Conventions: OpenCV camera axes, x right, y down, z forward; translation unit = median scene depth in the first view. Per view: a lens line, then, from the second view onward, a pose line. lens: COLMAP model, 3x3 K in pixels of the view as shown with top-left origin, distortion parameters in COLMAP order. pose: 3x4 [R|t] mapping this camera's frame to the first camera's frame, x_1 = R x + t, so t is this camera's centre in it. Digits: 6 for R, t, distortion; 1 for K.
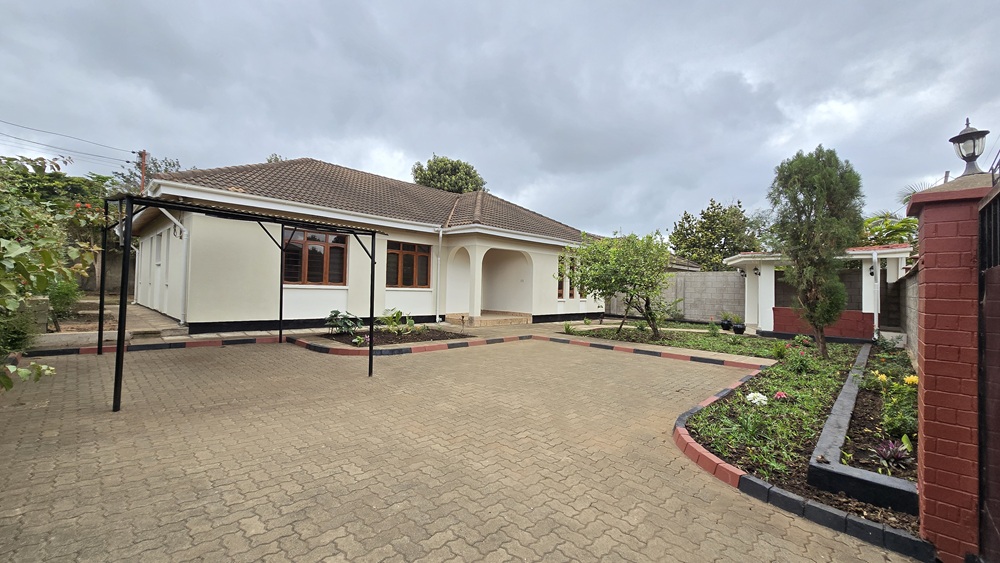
lens RADIAL K [[409.5, 0, 497.7], [0, 409.5, 275.8], [0, 0, 1]] dist [0.000235, -0.000064]
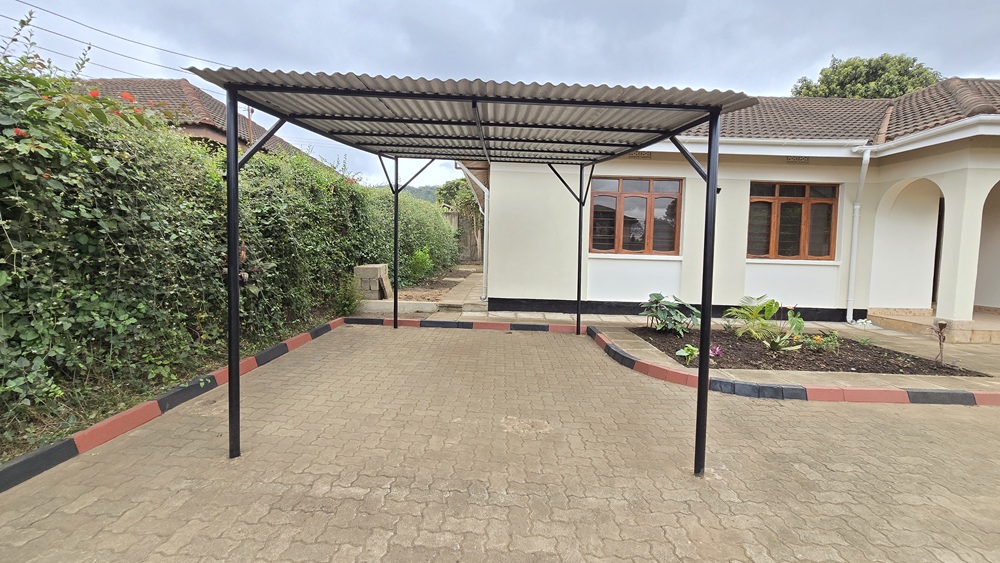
lens RADIAL K [[409.5, 0, 497.7], [0, 409.5, 275.8], [0, 0, 1]] dist [0.000235, -0.000064]
pose [[0.689118, 0.033854, -0.723858, -0.102105], [0.013364, 0.998145, 0.059404, 0.015572], [0.724526, -0.050610, 0.687387, 0.370051]]
